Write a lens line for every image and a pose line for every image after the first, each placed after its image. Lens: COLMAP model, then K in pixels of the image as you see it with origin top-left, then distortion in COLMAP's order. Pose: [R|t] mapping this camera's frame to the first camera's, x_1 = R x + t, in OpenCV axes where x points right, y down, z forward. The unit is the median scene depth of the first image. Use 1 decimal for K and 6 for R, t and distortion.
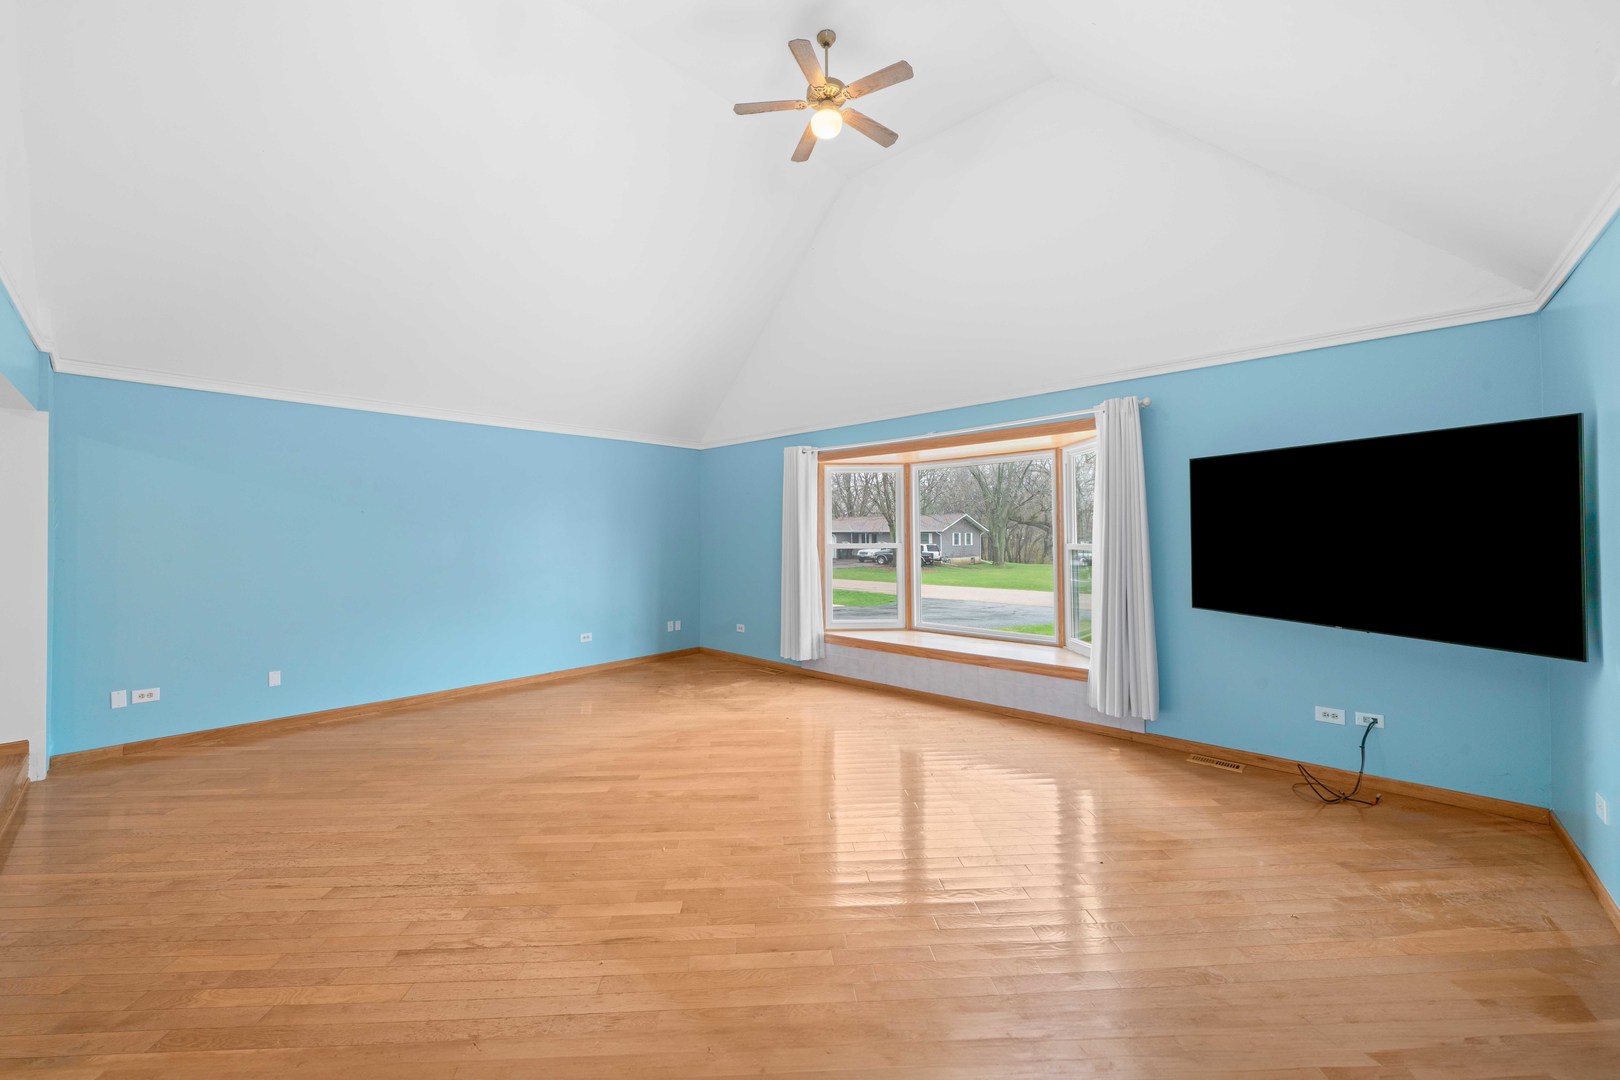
lens RADIAL K [[629.9, 0, 781.5], [0, 629.9, 515.8], [0, 0, 1]] dist [-0.000343, 0.000399]
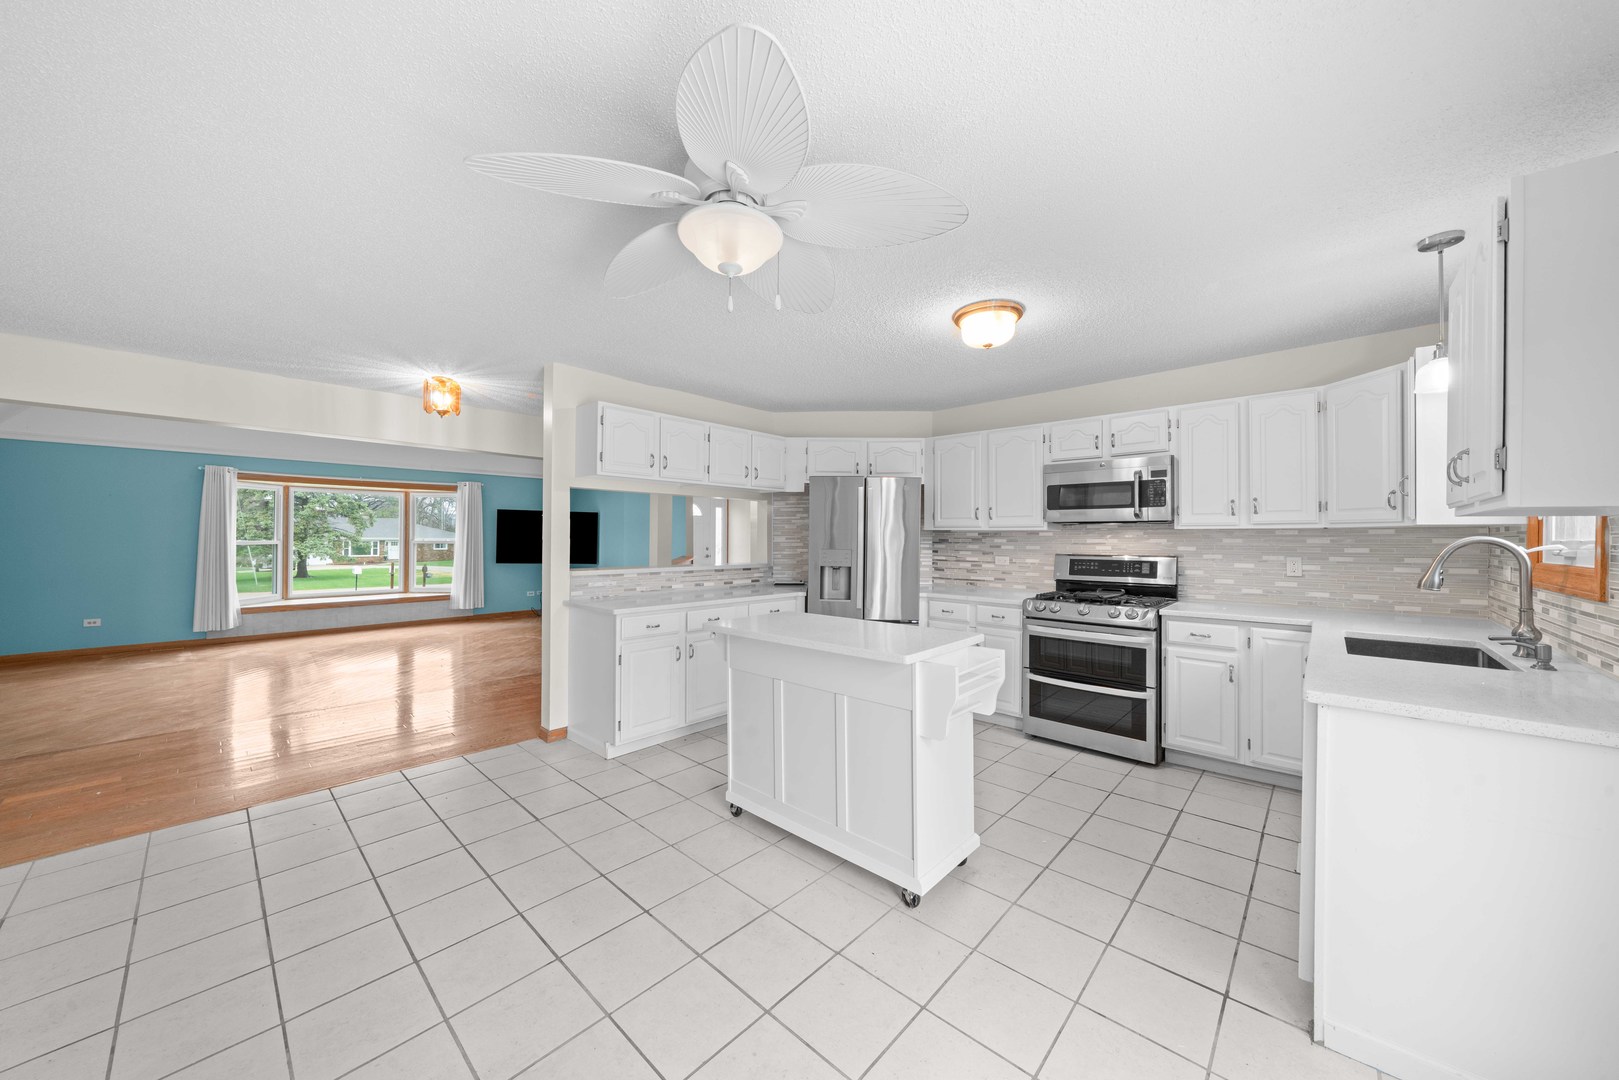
lens RADIAL K [[568.9, 0, 802.4], [0, 568.9, 536.2], [0, 0, 1]] dist [-0.003084, -0.000179]
pose [[-0.034309, 0.007403, 0.999384, -1.700814], [-0.036953, 0.999279, -0.008671, 0.000060], [-0.998728, -0.037228, -0.034010, -0.226791]]
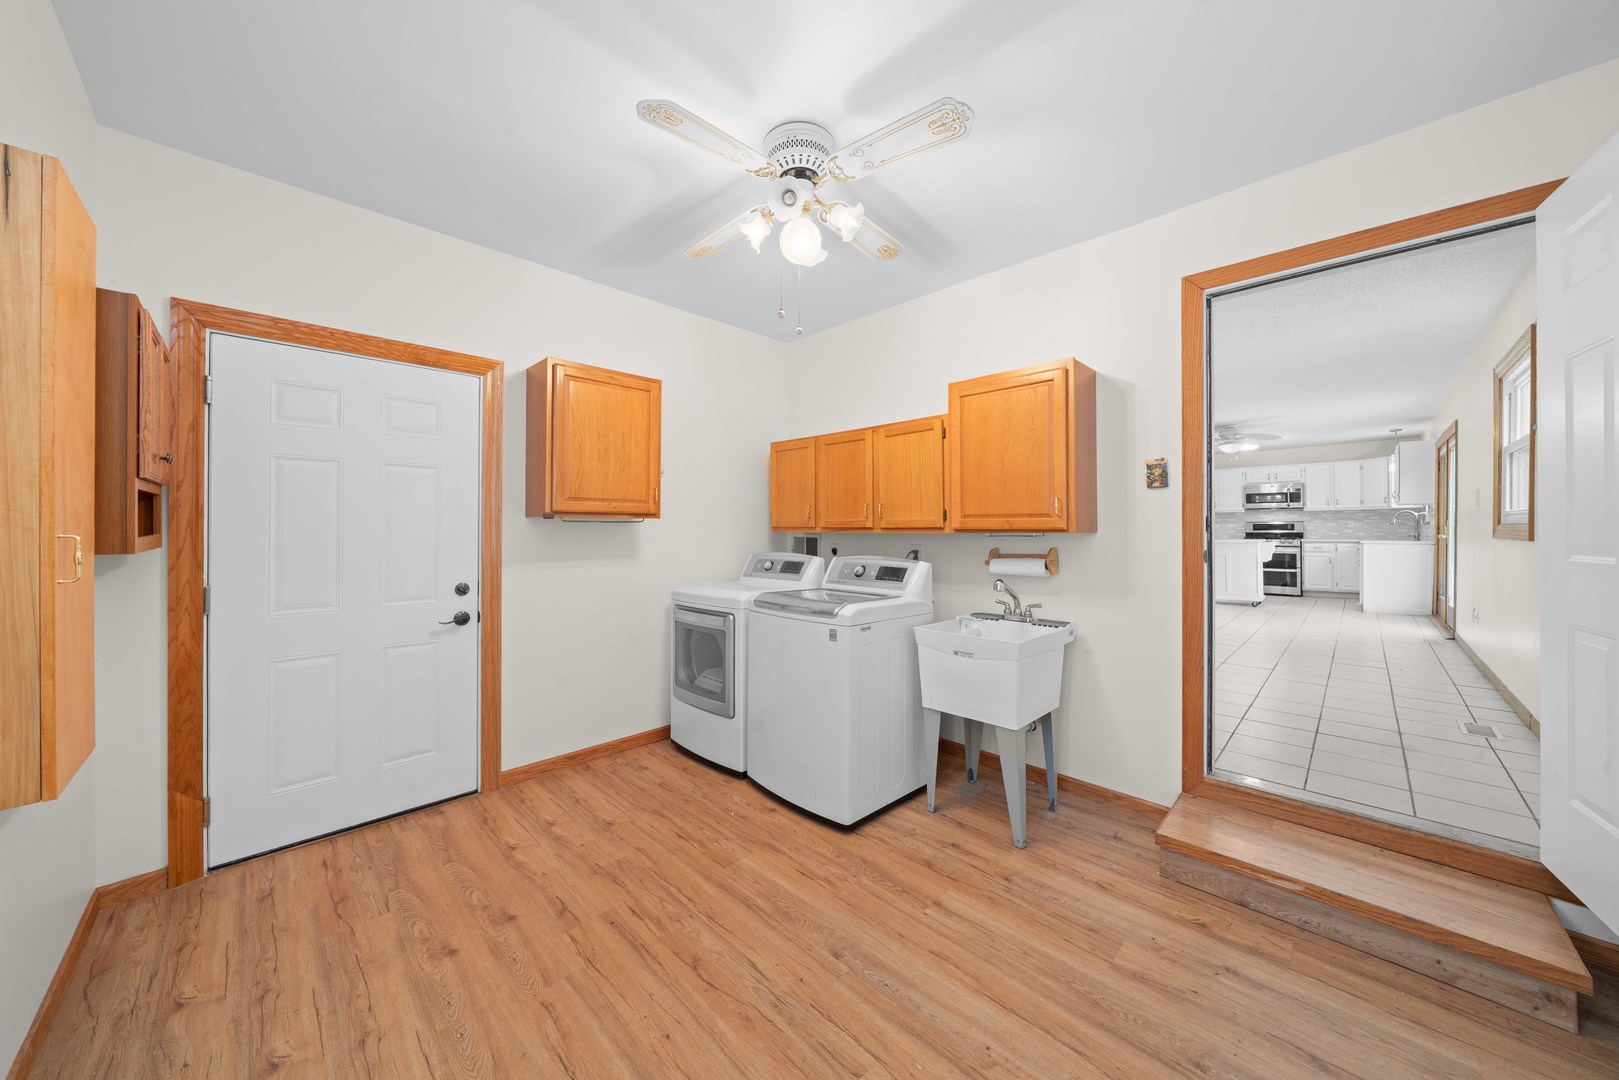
lens RADIAL K [[559.1, 0, 800.3], [0, 559.1, 526.1], [0, 0, 1]] dist [-0.003139, -0.000230]
pose [[0.006139, 0.012404, 0.999904, -2.999486], [-0.033870, 0.999352, -0.012189, 0.109354], [-0.999407, -0.033792, 0.006555, 1.073798]]
